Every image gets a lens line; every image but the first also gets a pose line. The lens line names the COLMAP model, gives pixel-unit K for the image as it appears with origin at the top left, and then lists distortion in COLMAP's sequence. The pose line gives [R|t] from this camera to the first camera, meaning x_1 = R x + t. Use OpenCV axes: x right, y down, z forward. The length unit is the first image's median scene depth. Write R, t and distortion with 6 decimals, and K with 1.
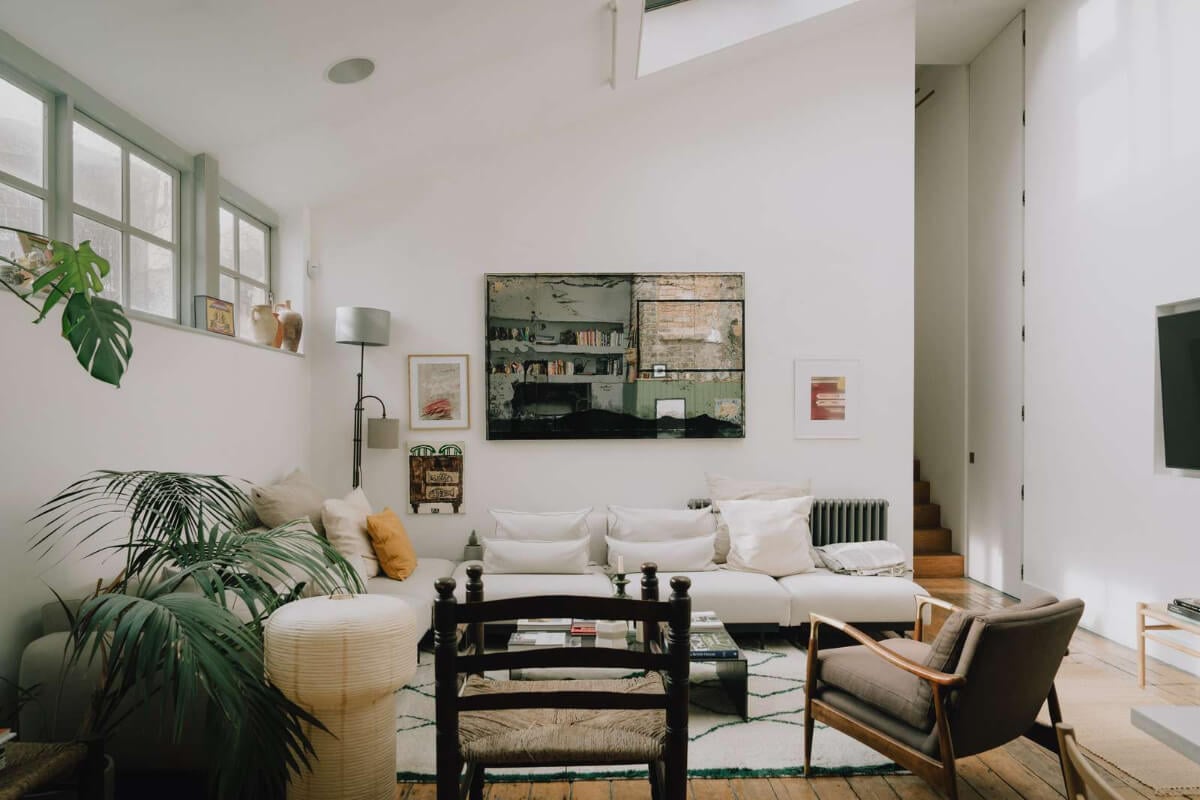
lens RADIAL K [[828.4, 0, 606.0], [0, 828.4, 443.9], [0, 0, 1]] dist [0.006504, 0.013160]
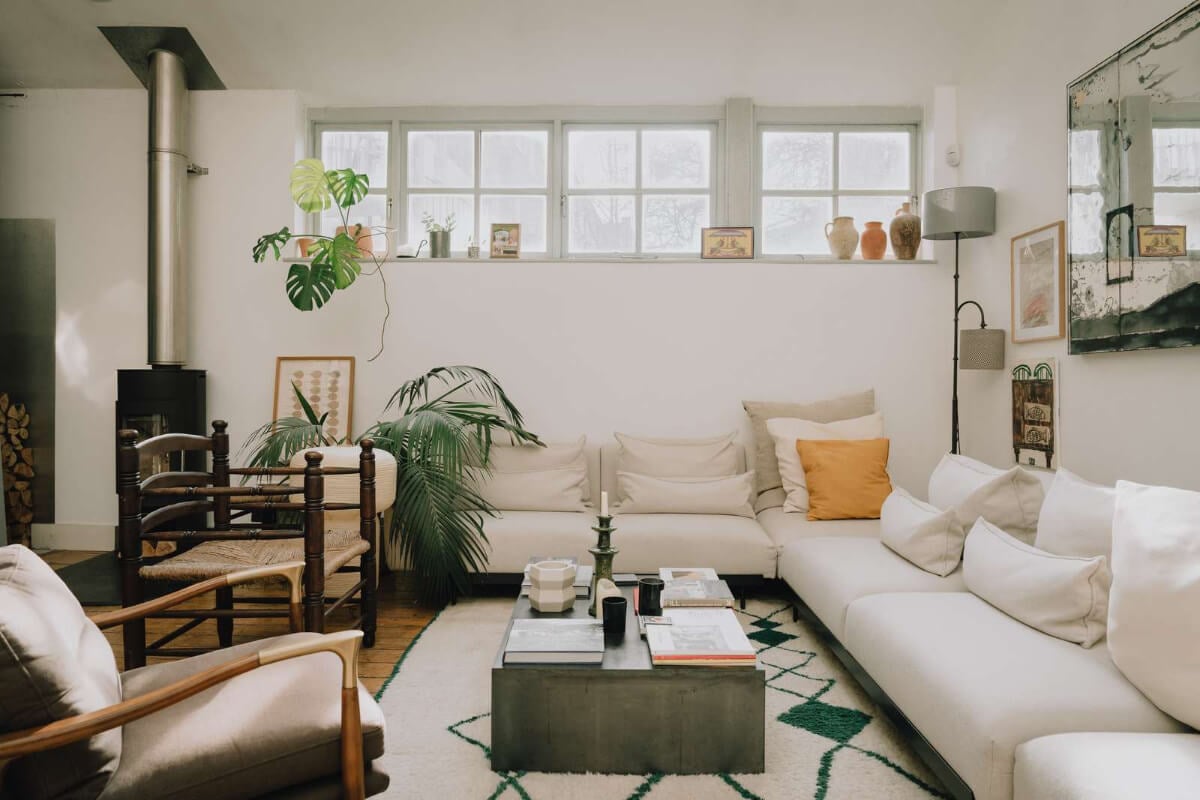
lens RADIAL K [[828.4, 0, 628.0], [0, 828.4, 399.9], [0, 0, 1]] dist [0.006504, 0.013160]
pose [[0.004283, 0.020741, -0.999776, 0.514023], [-0.030449, 0.999324, 0.020601, 0.028737], [0.999527, 0.030354, 0.004912, 0.722435]]
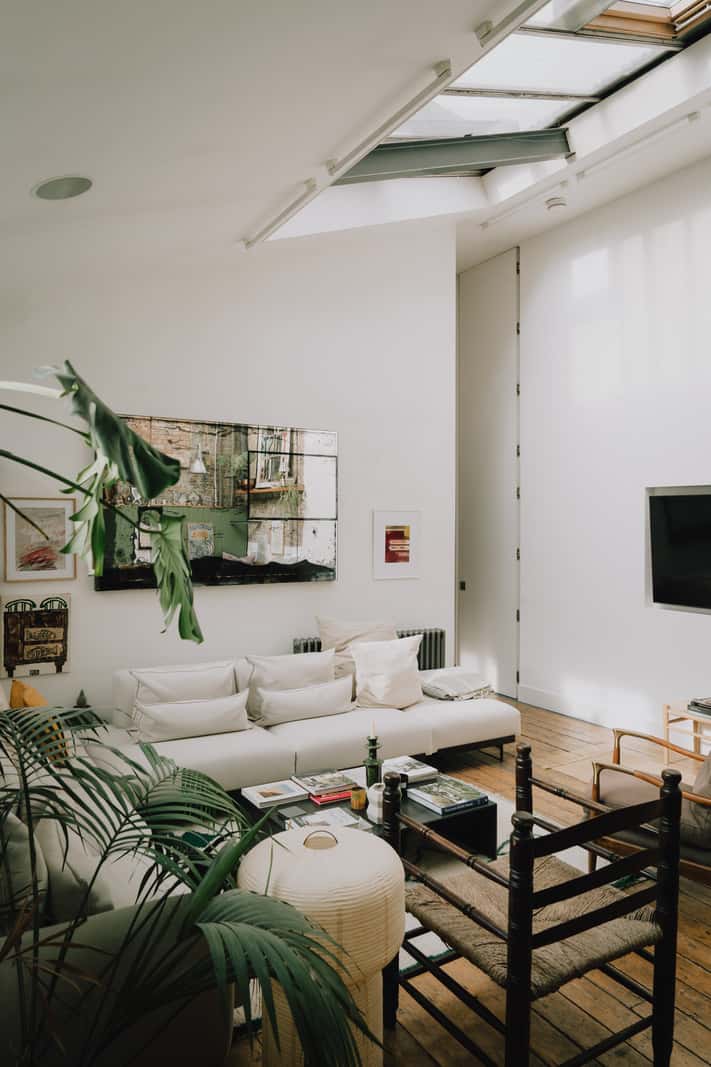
lens RADIAL K [[736.6, 0, 360.8], [0, 736.6, 532.2], [0, 0, 1]] dist [0.006504, 0.013160]
pose [[0.864530, 0.005369, 0.502552, -0.329107], [0.001549, 0.999910, -0.013347, -0.064337], [-0.502579, 0.012317, 0.864444, 0.145187]]
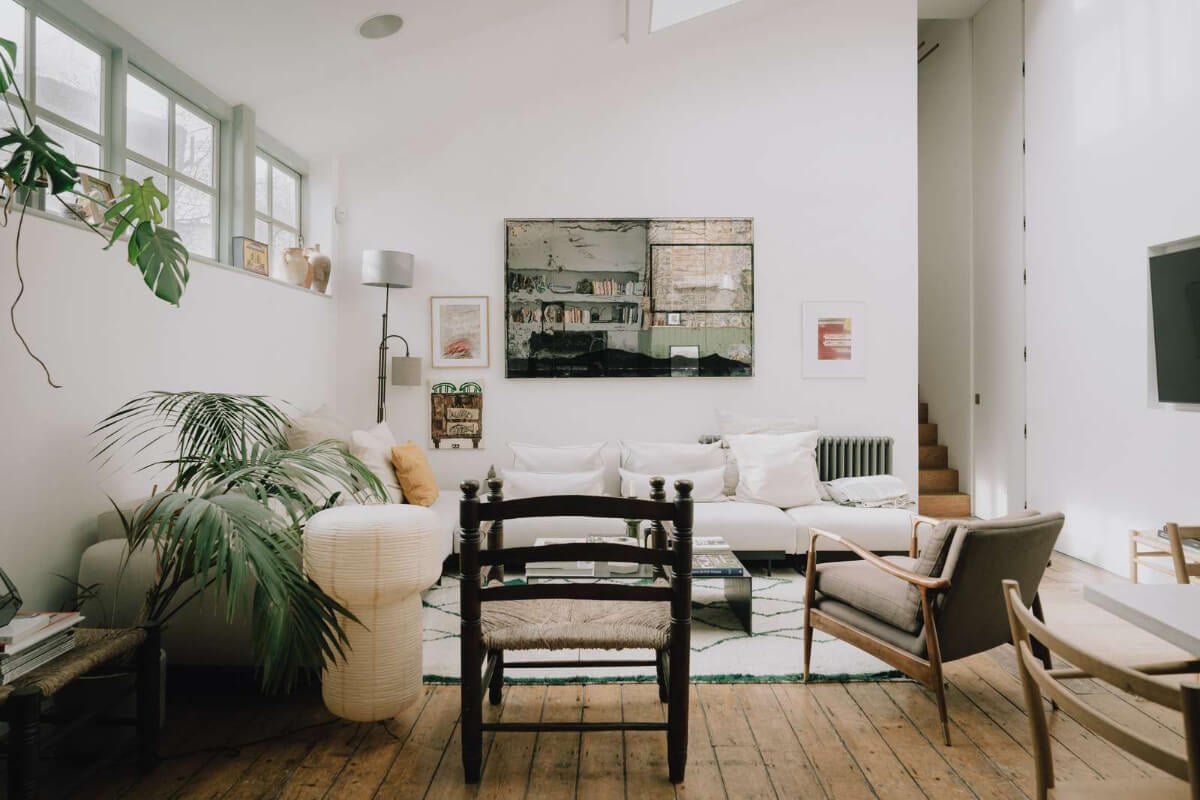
lens RADIAL K [[828.4, 0, 609.6], [0, 828.4, 382.1], [0, 0, 1]] dist [0.006504, 0.013160]
pose [[0.999875, 0.002221, -0.015637, 0.003644], [-0.002522, 0.999811, -0.019278, 0.021740], [0.015591, 0.019315, 0.999692, -0.041771]]
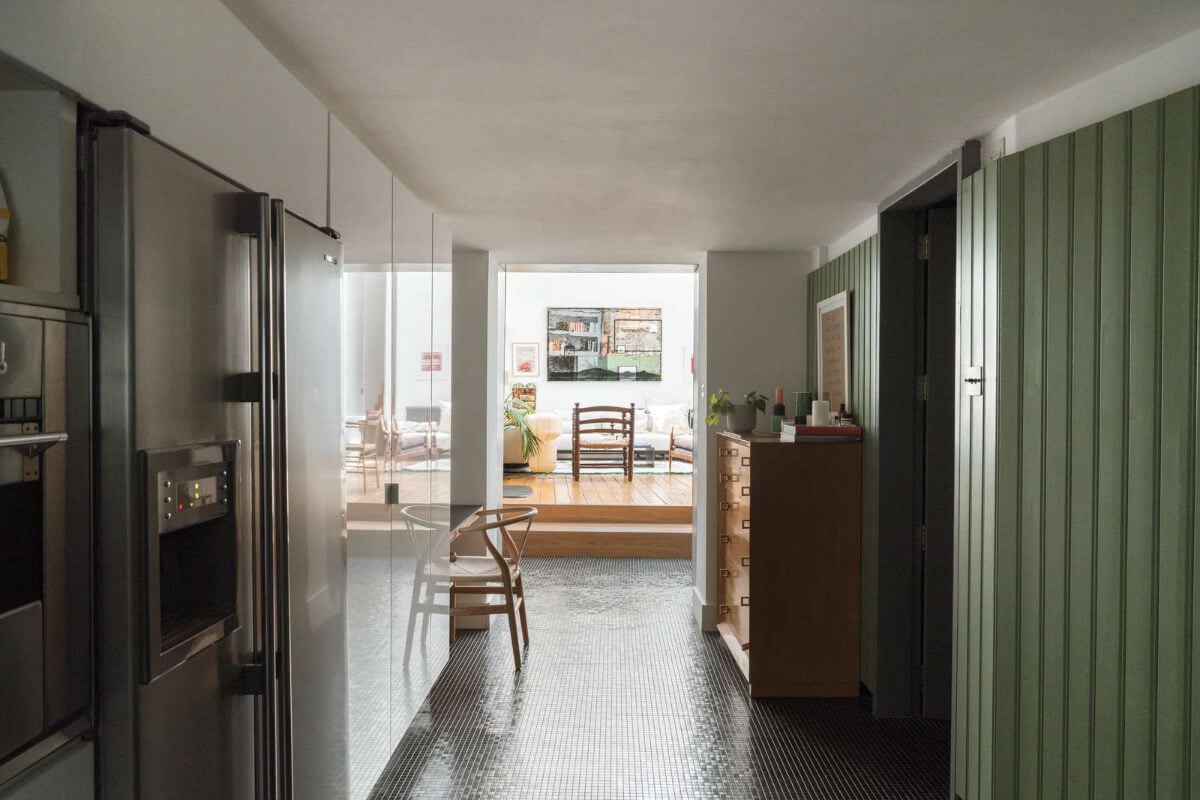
lens RADIAL K [[828.4, 0, 600.2], [0, 828.4, 403.4], [0, 0, 1]] dist [0.006504, 0.013160]
pose [[0.998848, 0.006366, 0.047562, -0.115438], [-0.005617, 0.999858, -0.015867, 0.097485], [-0.047656, 0.015582, 0.998742, -1.349809]]
